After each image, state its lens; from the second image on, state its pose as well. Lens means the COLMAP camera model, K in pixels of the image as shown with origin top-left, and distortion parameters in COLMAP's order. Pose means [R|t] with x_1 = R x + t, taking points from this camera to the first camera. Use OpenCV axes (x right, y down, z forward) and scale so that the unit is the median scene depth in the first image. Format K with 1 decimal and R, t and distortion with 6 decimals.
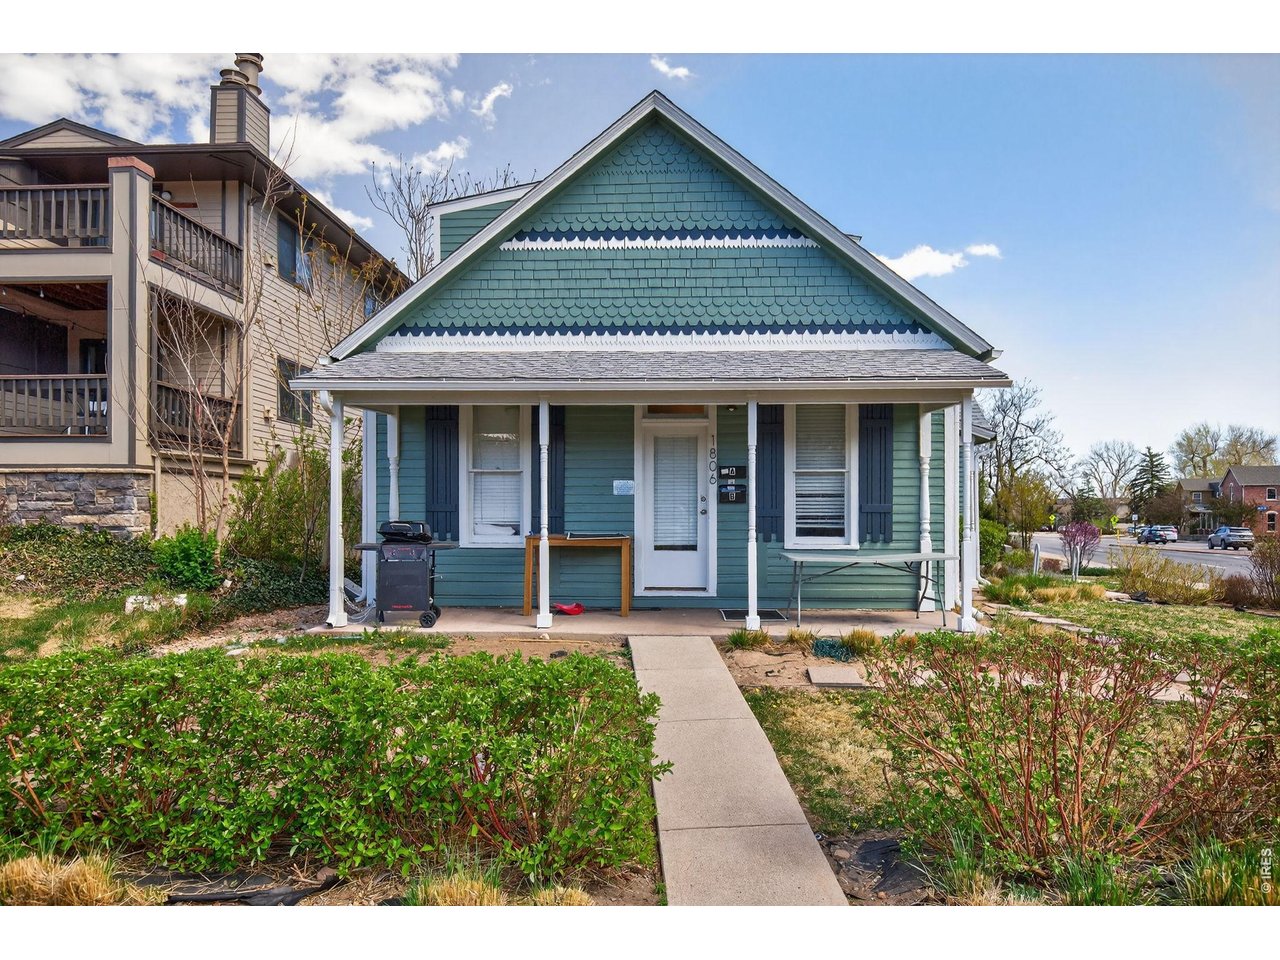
lens RADIAL K [[777.2, 0, 638.1], [0, 777.2, 524.0], [0, 0, 1]] dist [-0.003549, -0.000806]
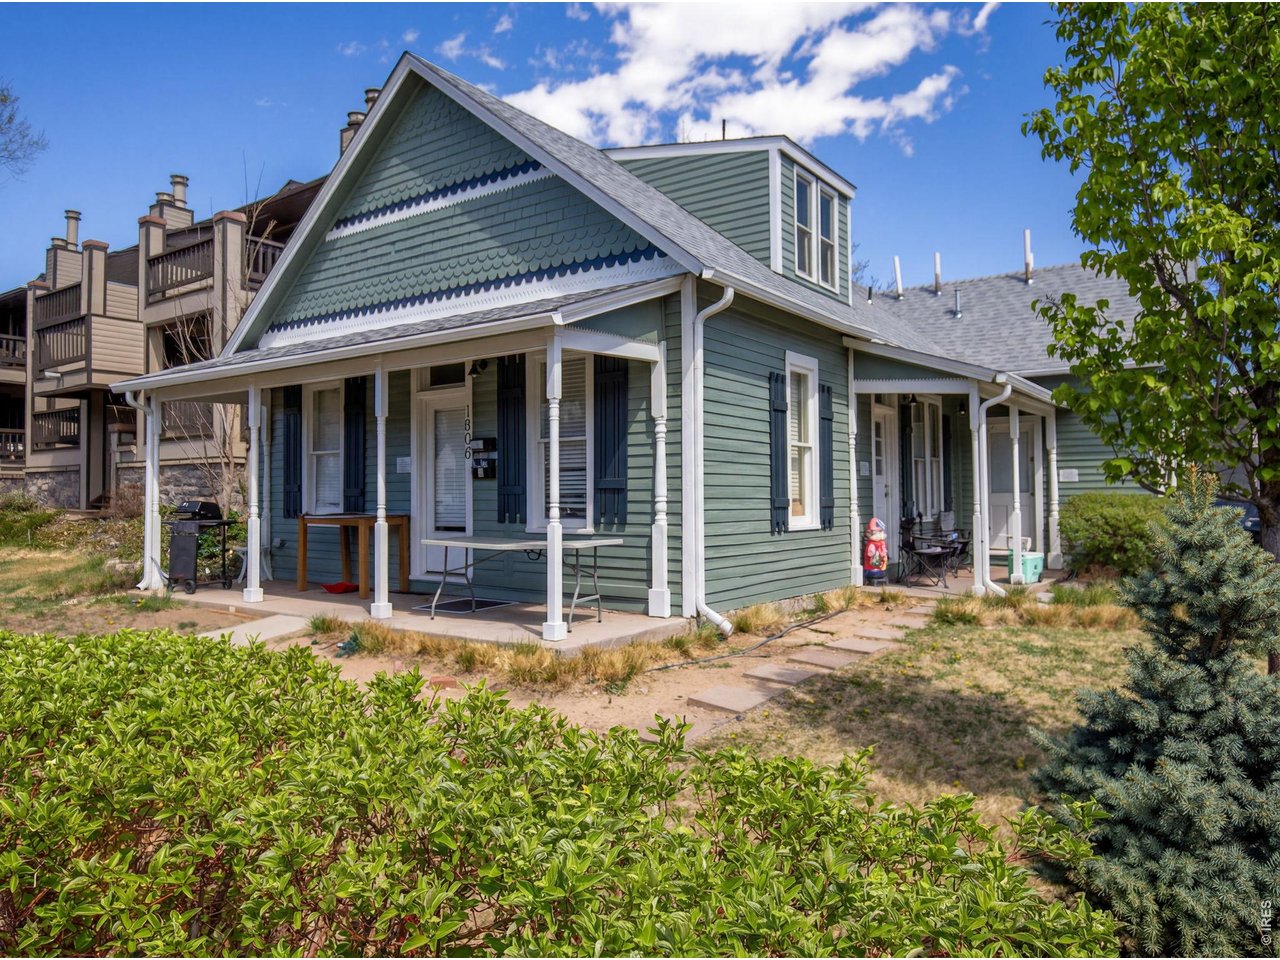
lens RADIAL K [[877.8, 0, 640.0], [0, 877.8, 480.0], [0, 0, 1]] dist [-0.003370, -0.001073]
pose [[0.846509, -0.013631, -0.532199, 0.819010], [-0.005142, 0.999416, -0.033776, 0.006653], [0.532349, 0.031328, 0.845945, 0.244884]]
